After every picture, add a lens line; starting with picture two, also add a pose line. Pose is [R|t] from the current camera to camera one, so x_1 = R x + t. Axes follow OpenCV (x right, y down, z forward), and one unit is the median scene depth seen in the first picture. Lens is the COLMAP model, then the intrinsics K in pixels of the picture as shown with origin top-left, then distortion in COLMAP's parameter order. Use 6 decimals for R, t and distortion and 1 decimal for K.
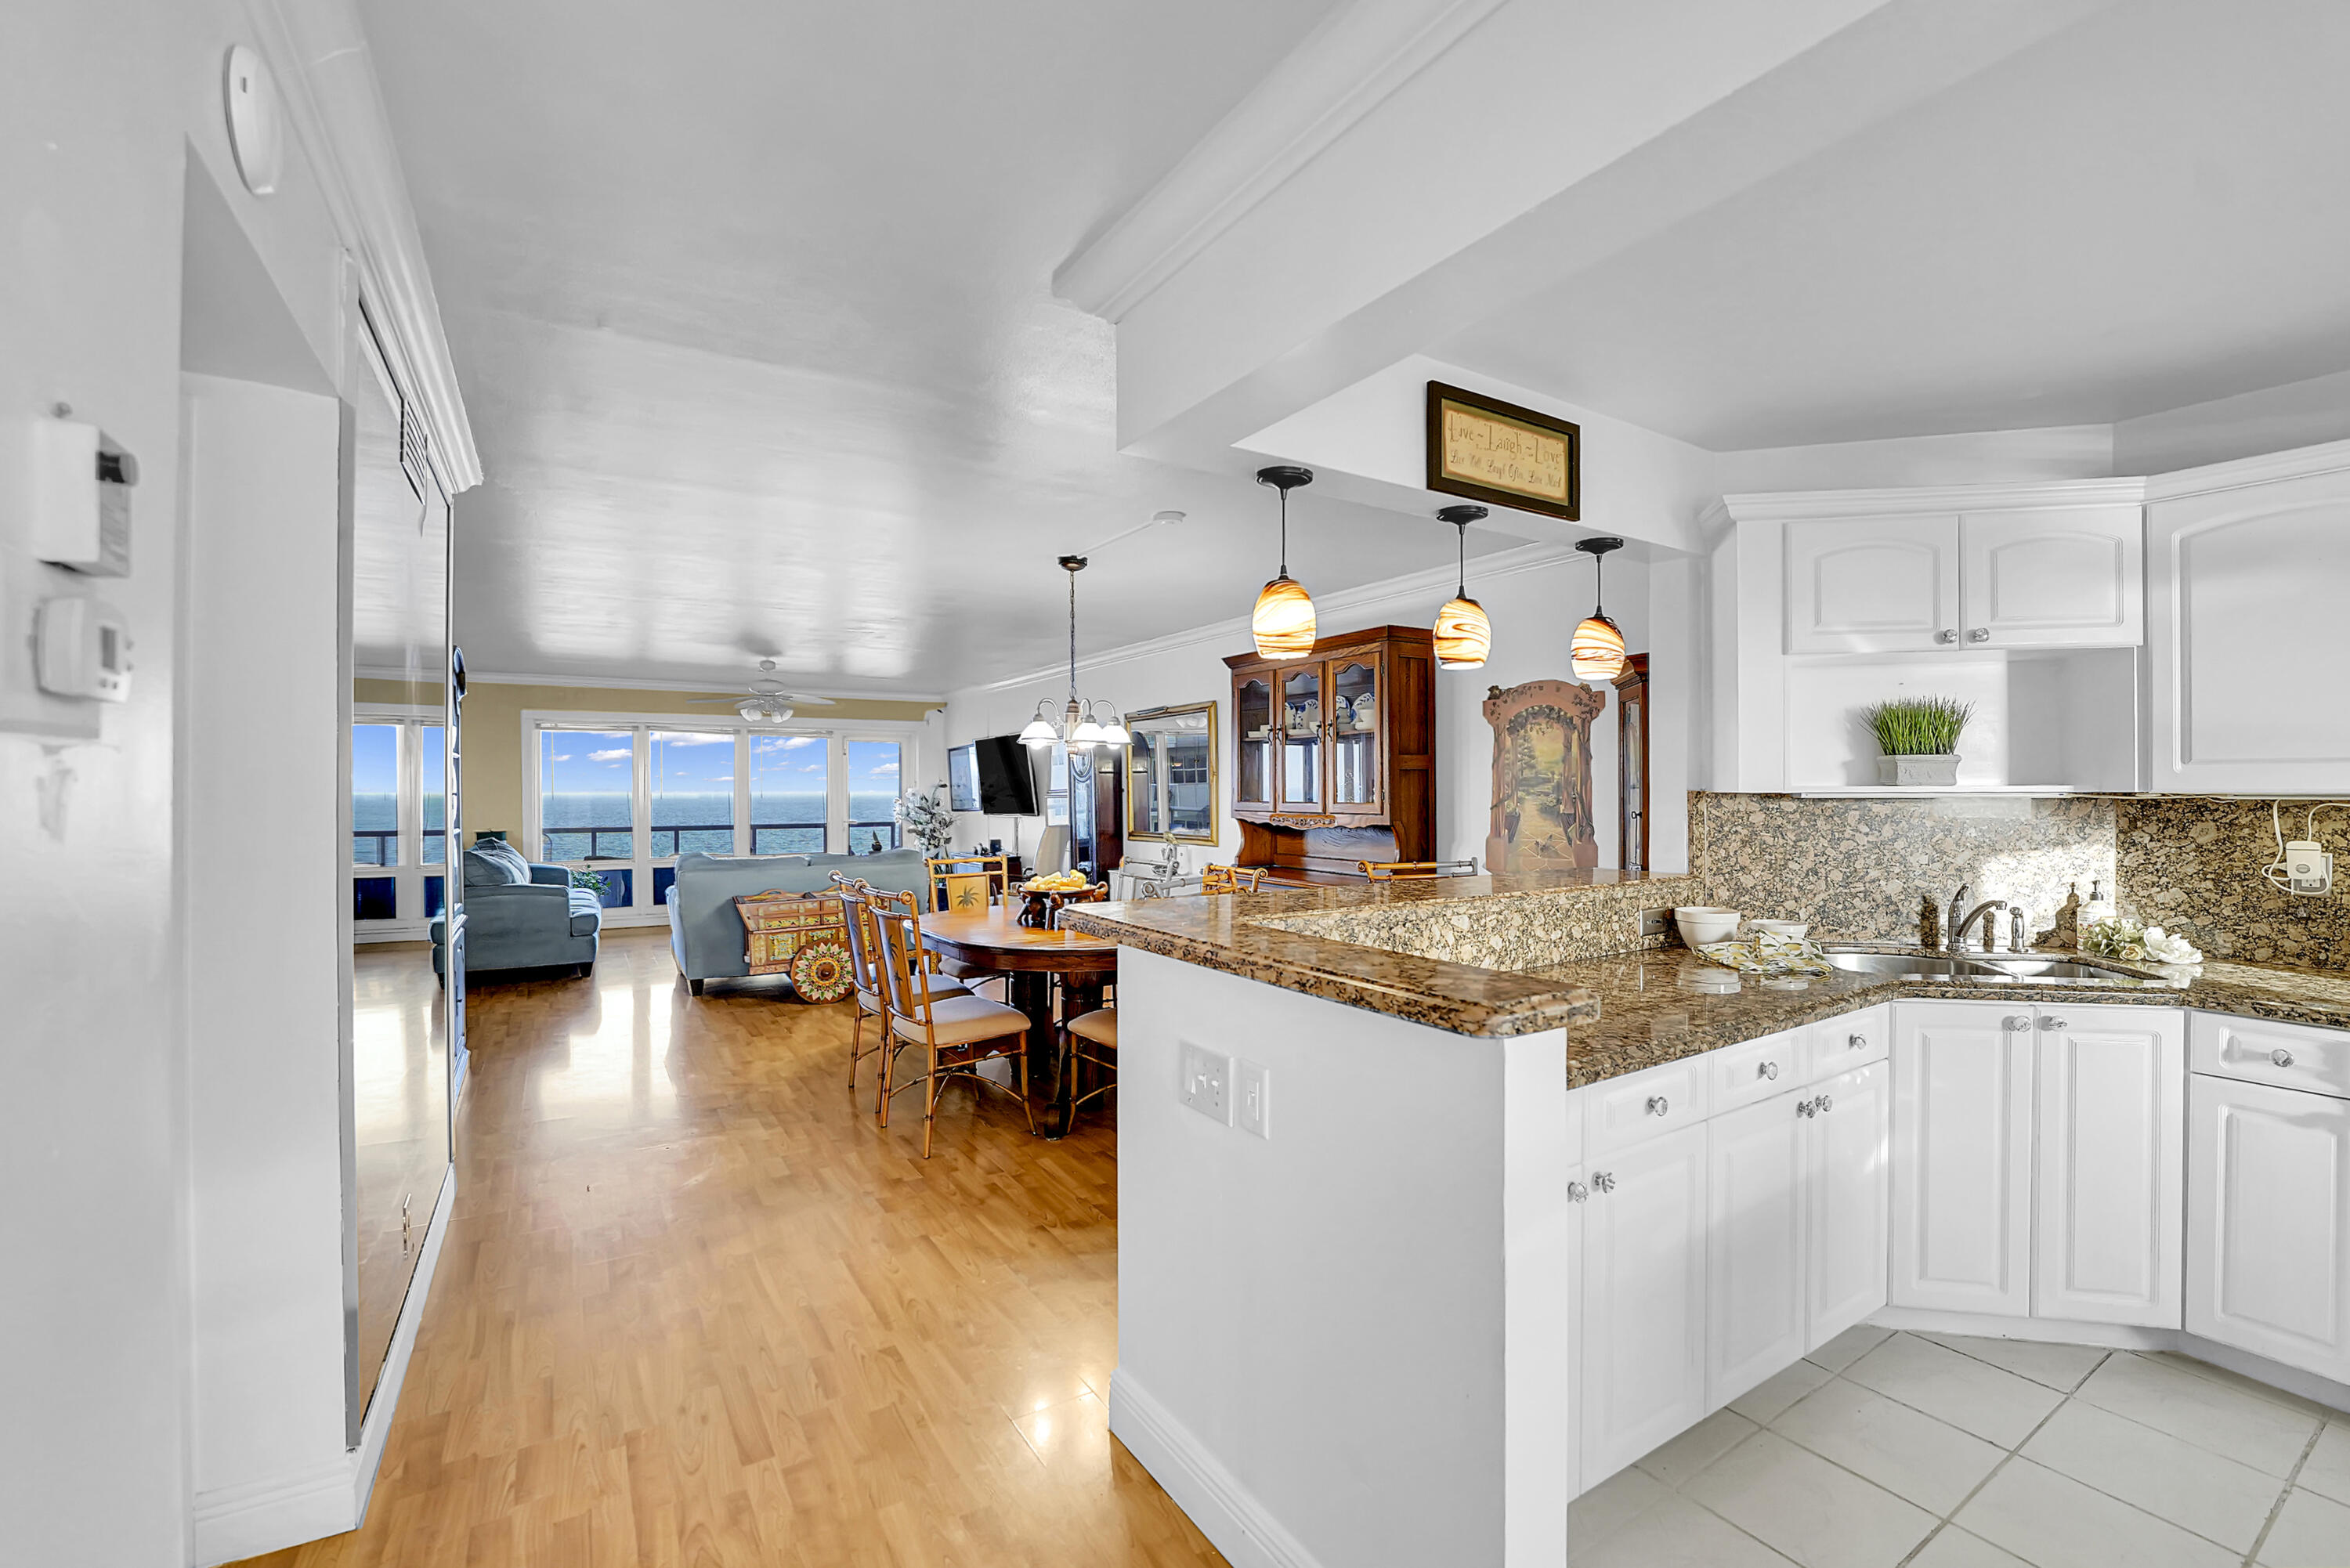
lens RADIAL K [[979.7, 0, 1174.0], [0, 979.7, 789.0], [0, 0, 1]] dist [-0.027972, 0.001544]
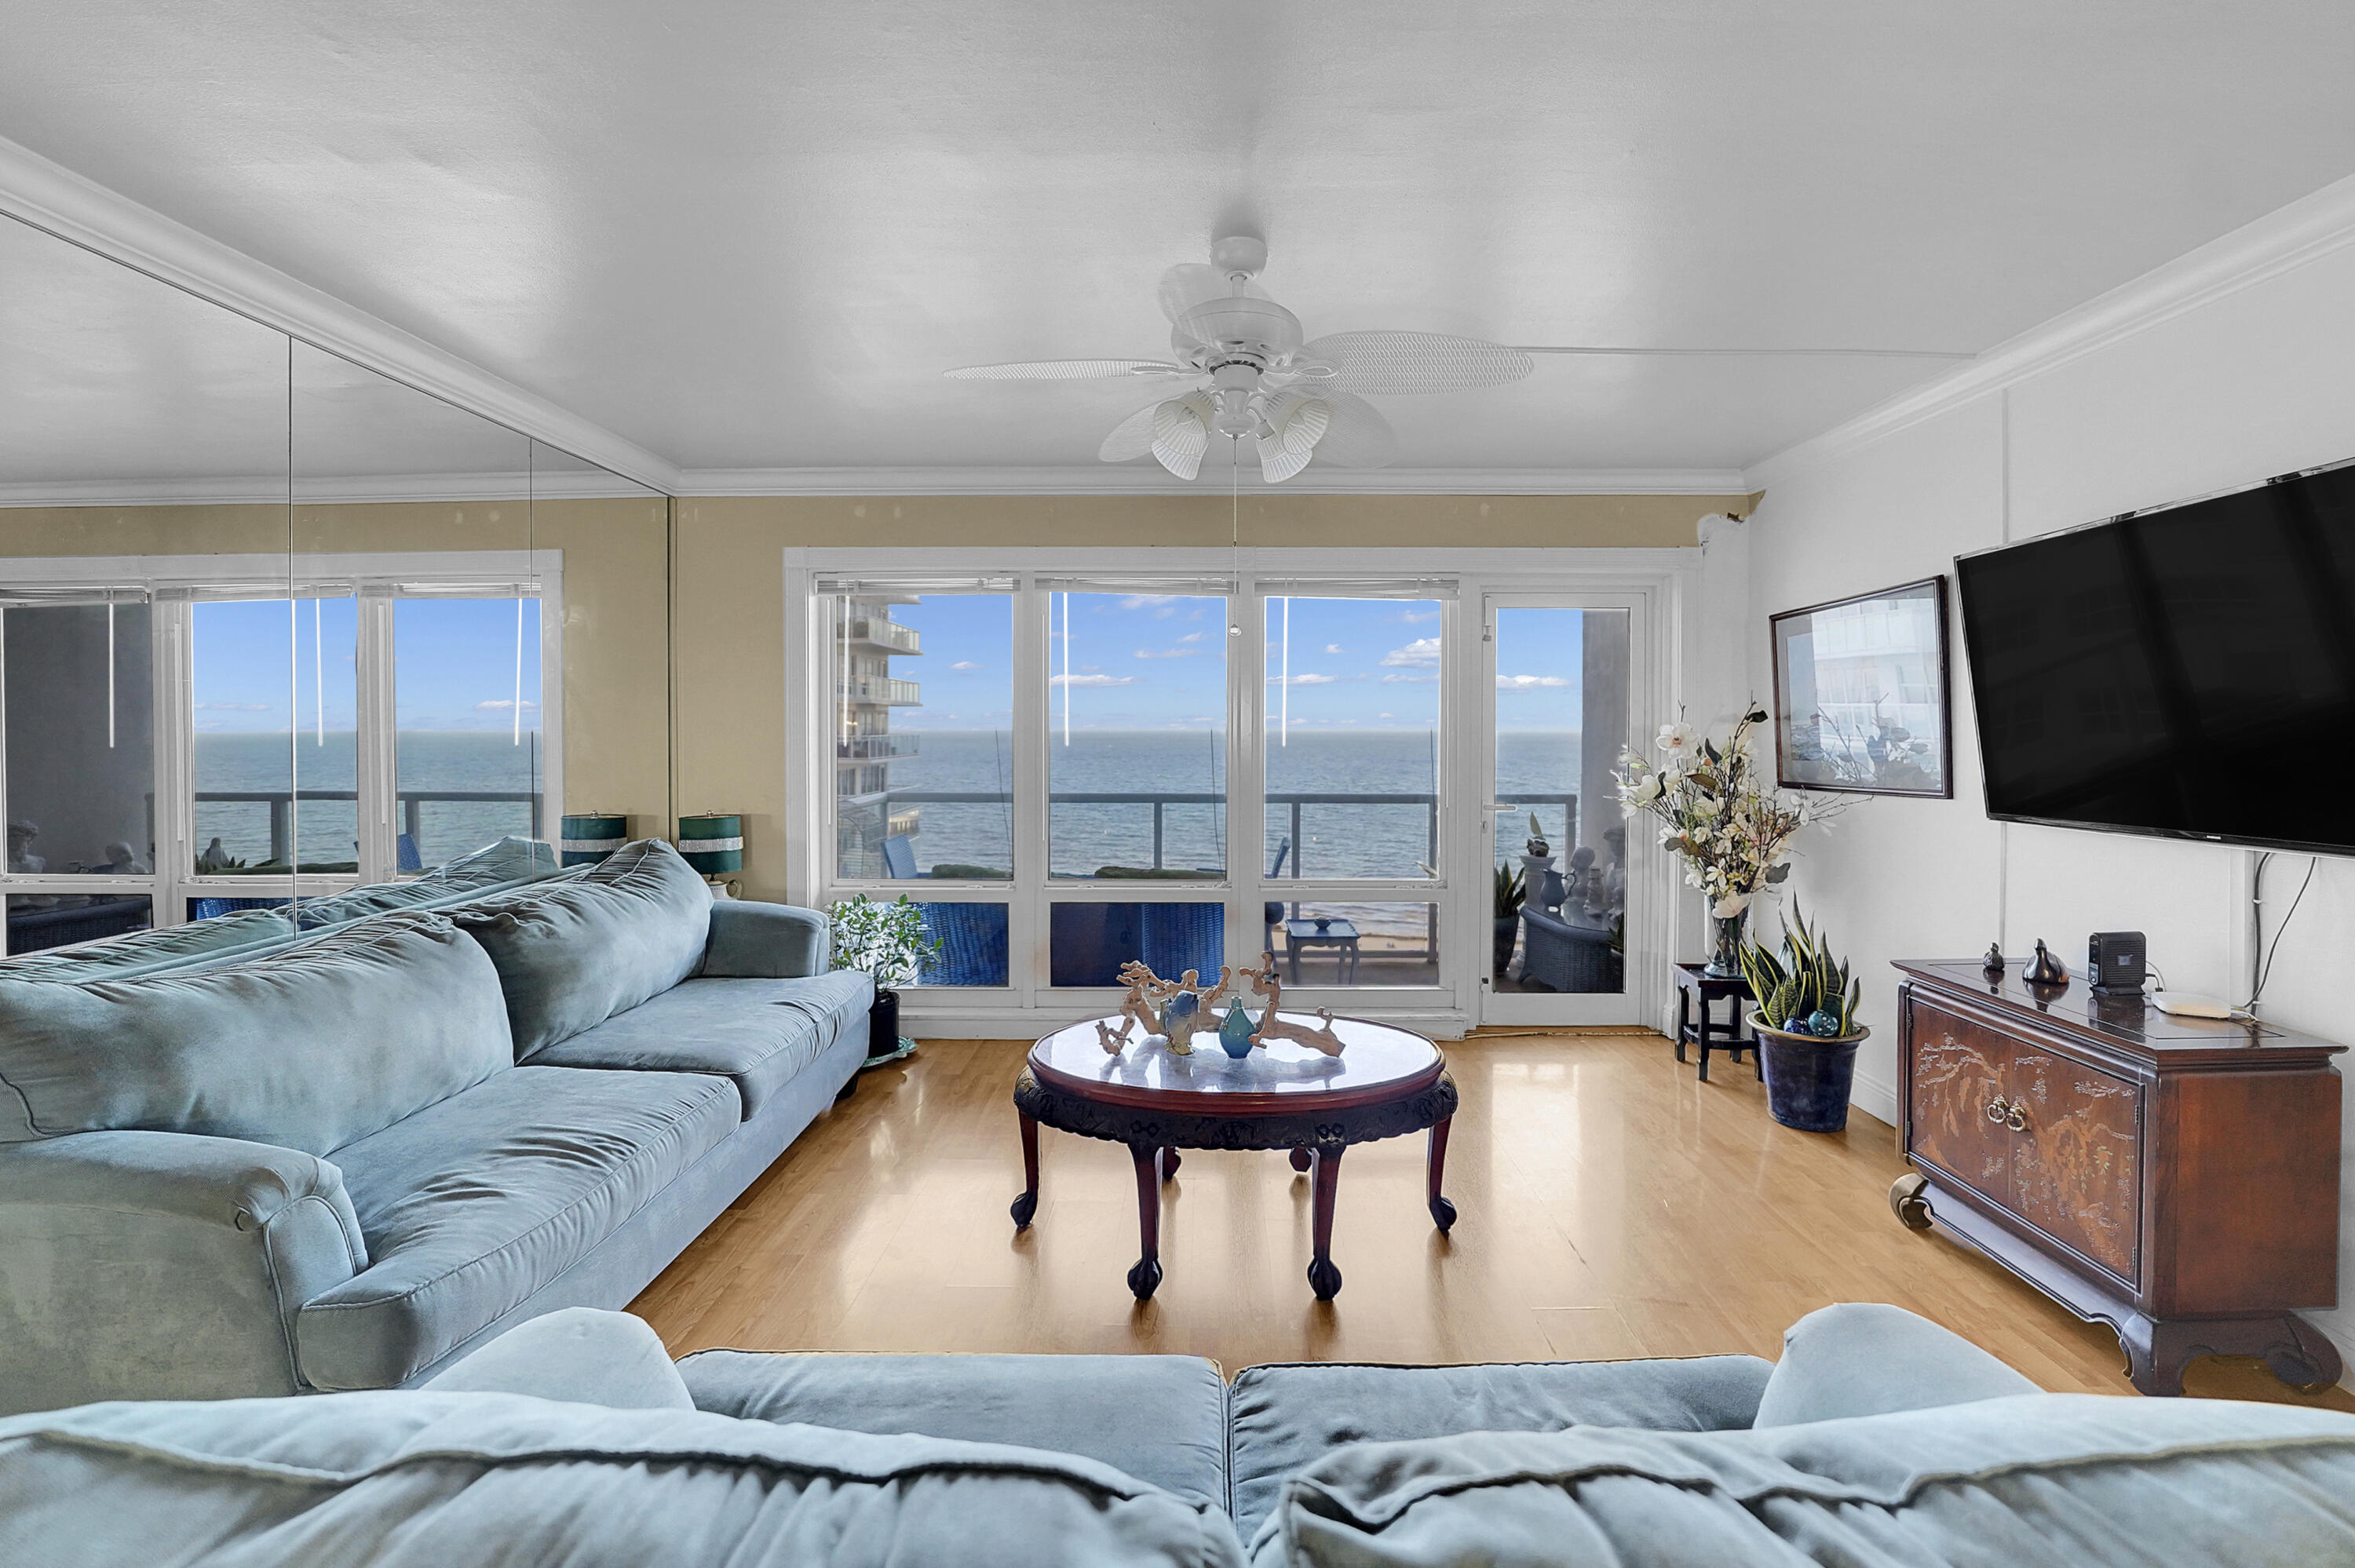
lens RADIAL K [[981.7, 0, 1193.0], [0, 981.7, 743.0], [0, 0, 1]] dist [-0.027972, 0.001544]
pose [[0.840025, 0.010667, -0.542443, -0.808903], [-0.002965, 0.999882, 0.015069, 0.005910], [0.542540, -0.011050, 0.839957, 2.209081]]
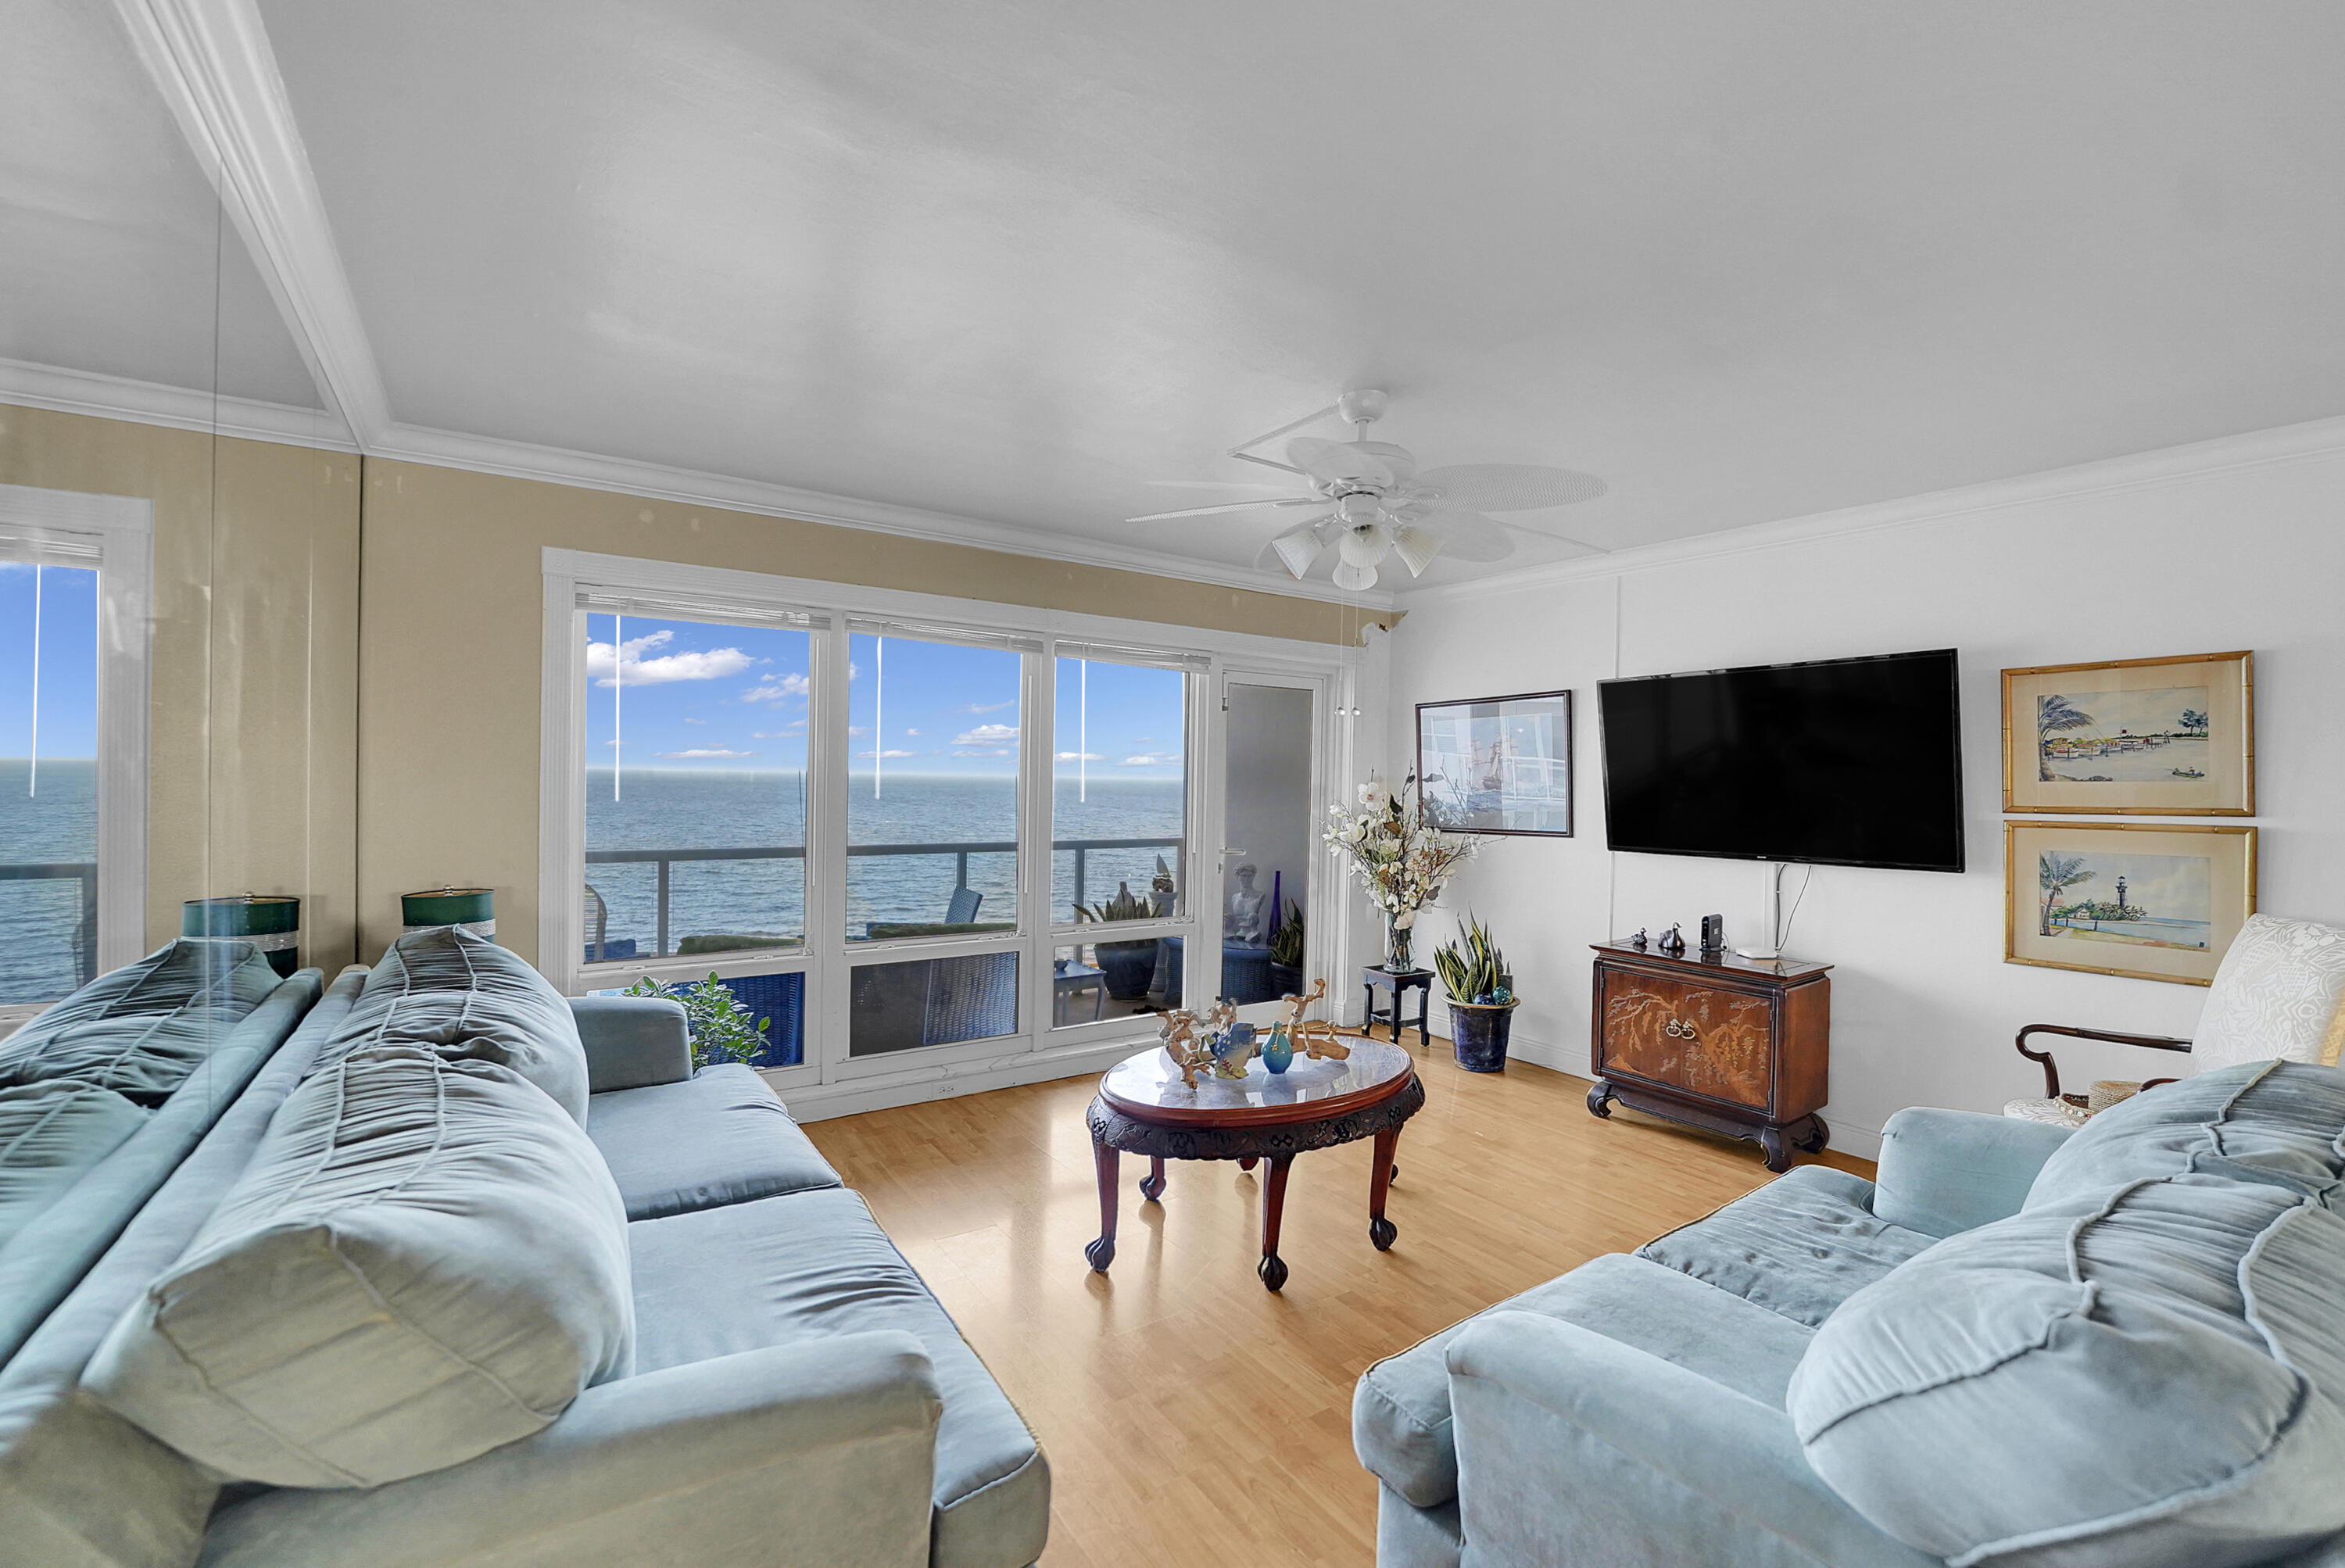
lens RADIAL K [[977.7, 0, 1164.1], [0, 977.7, 781.4], [0, 0, 1]] dist [-0.027972, 0.001544]
pose [[0.999257, 0.022067, 0.031607, -1.393635], [-0.022272, 0.999733, 0.006120, -0.008791], [-0.031464, -0.006819, 0.999482, 1.952541]]
